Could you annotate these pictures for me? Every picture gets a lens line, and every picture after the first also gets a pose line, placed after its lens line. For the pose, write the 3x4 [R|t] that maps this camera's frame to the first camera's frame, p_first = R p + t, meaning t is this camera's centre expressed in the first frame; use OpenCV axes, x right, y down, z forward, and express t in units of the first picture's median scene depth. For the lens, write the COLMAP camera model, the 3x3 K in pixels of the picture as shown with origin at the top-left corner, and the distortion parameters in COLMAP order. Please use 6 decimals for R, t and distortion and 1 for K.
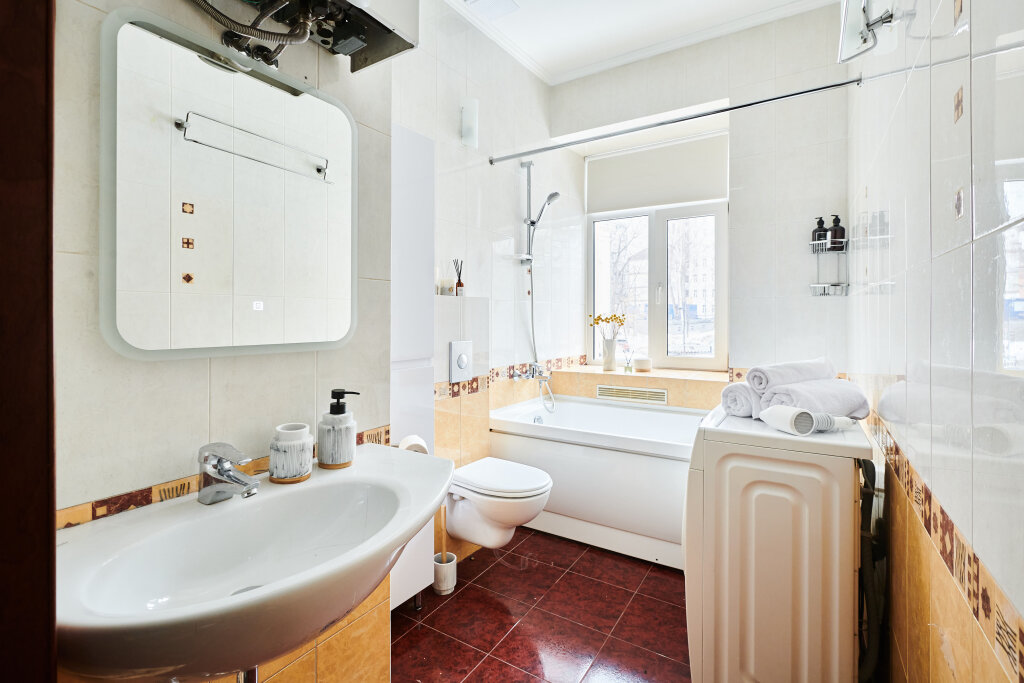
lens RADIAL K [[459.7, 0, 499.9], [0, 459.7, 325.9], [0, 0, 1]] dist [0.000013, 0.000013]
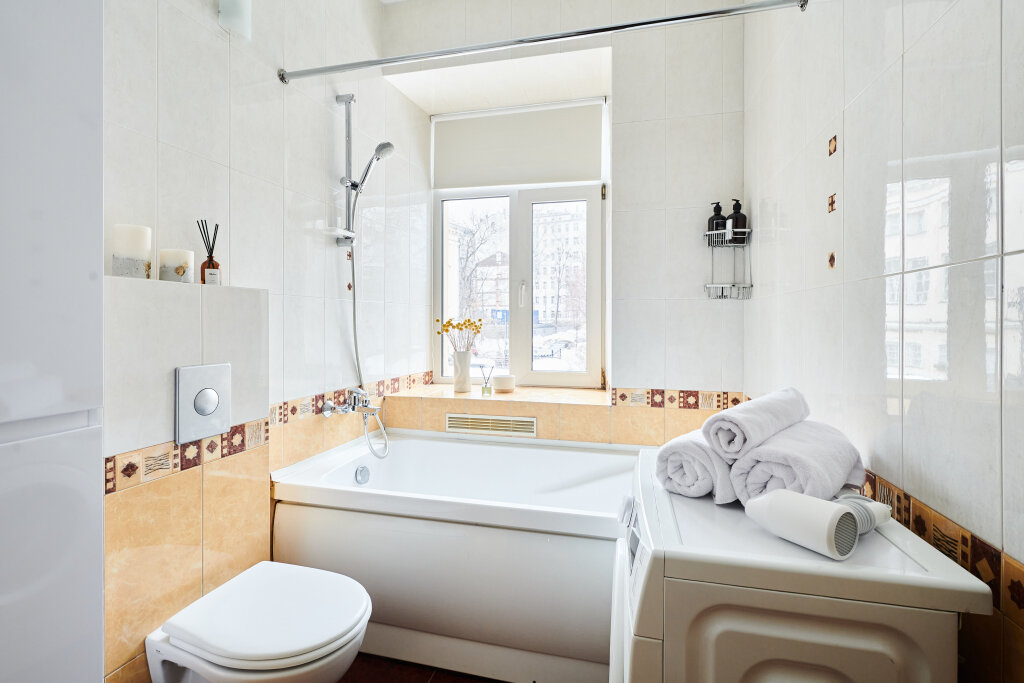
lens RADIAL K [[467.5, 0, 511.7], [0, 467.5, 332.2], [0, 0, 1]] dist [-0.000227, 0.000028]
pose [[0.939874, -0.000528, 0.341520, 0.054081], [-0.000849, 0.999992, 0.003883, -0.006636], [-0.341520, -0.003939, 0.939866, 0.262551]]
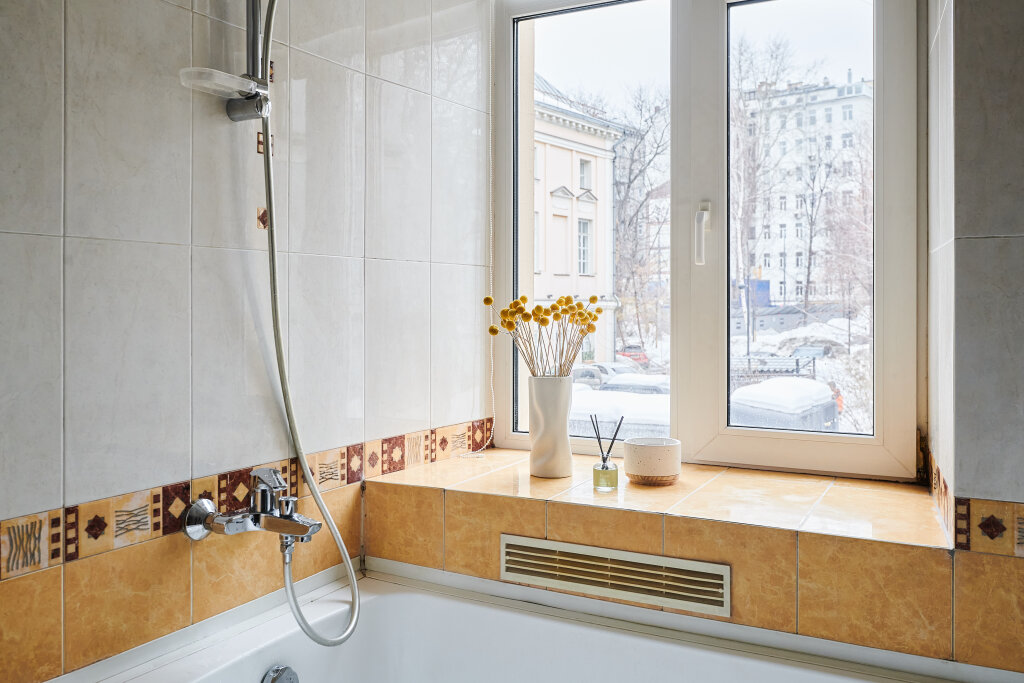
lens RADIAL K [[883.7, 0, 518.3], [0, 883.7, 318.9], [0, 0, 1]] dist [-0.005927, -0.006265]
pose [[0.991787, 0.002590, 0.127874, 0.154308], [-0.002589, 0.999997, -0.000171, -0.010985], [-0.127874, -0.000161, 0.991790, 0.450211]]
